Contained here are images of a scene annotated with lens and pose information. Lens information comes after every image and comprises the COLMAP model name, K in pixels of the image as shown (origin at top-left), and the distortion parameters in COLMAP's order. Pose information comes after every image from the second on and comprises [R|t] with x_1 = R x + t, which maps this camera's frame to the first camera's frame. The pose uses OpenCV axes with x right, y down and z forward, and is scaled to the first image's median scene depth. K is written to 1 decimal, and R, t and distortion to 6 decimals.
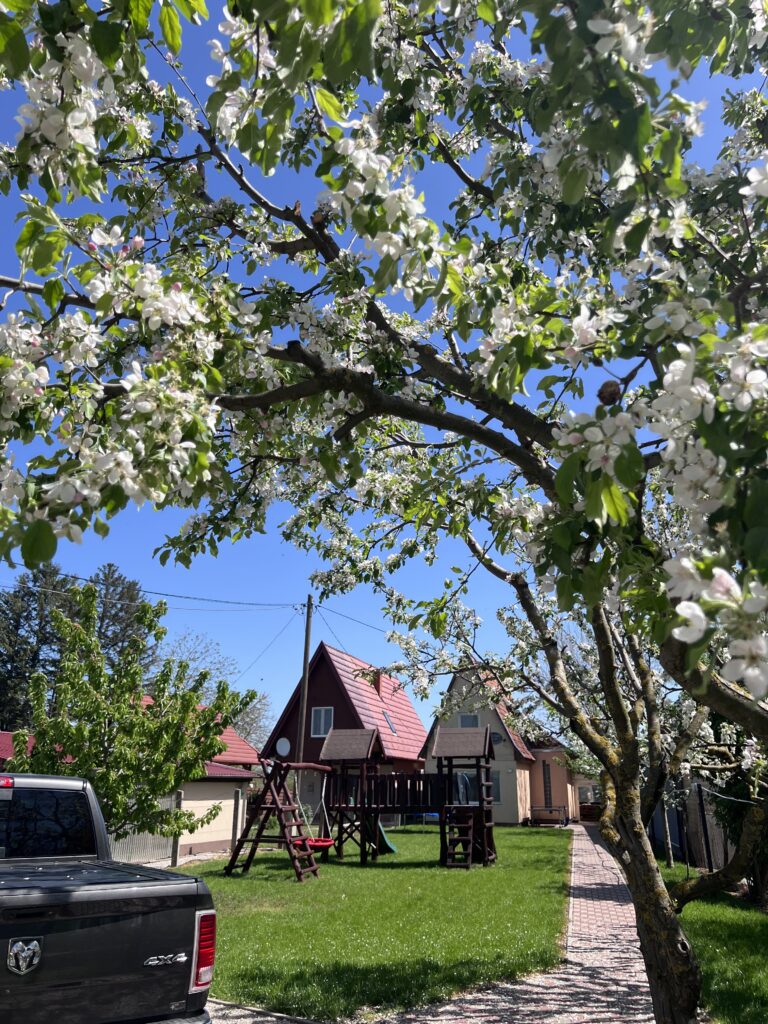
lens RADIAL K [[782.5, 0, 384.0], [0, 782.5, 512.0], [0, 0, 1]] dist [0.025495, -0.001488]
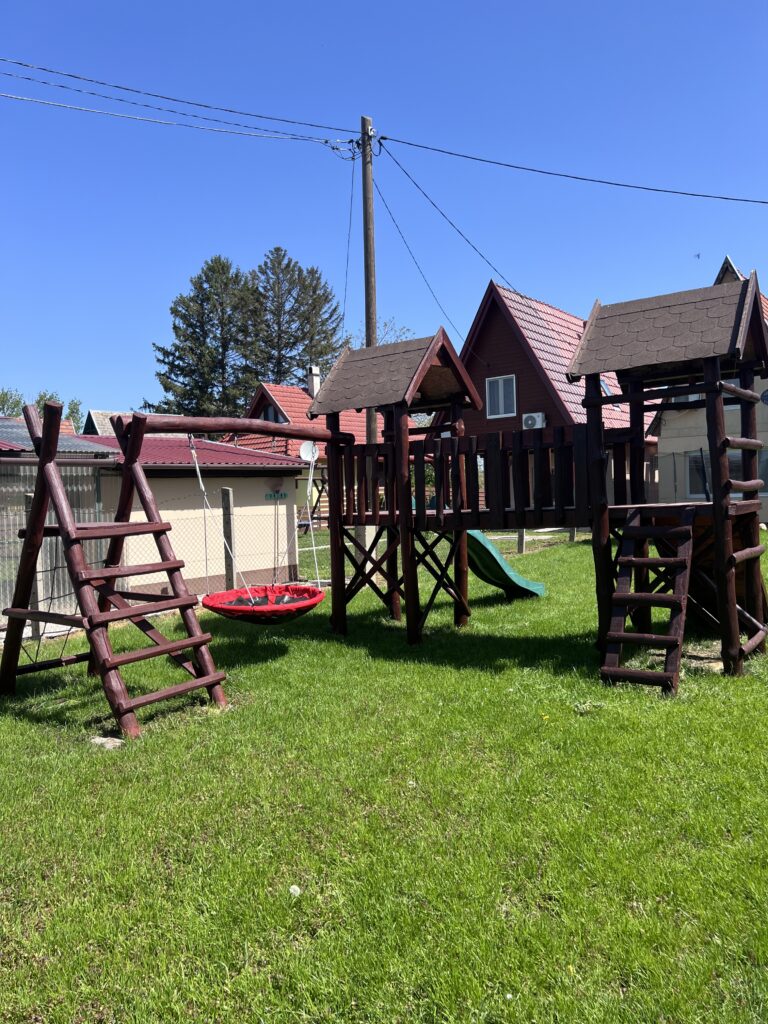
lens RADIAL K [[782.5, 0, 384.0], [0, 782.5, 512.0], [0, 0, 1]] dist [0.025495, -0.001488]
pose [[0.948926, -0.027586, -0.314292, 0.086233], [0.138466, 0.931519, 0.336303, 0.228688], [0.283491, -0.362645, 0.887762, 0.617077]]
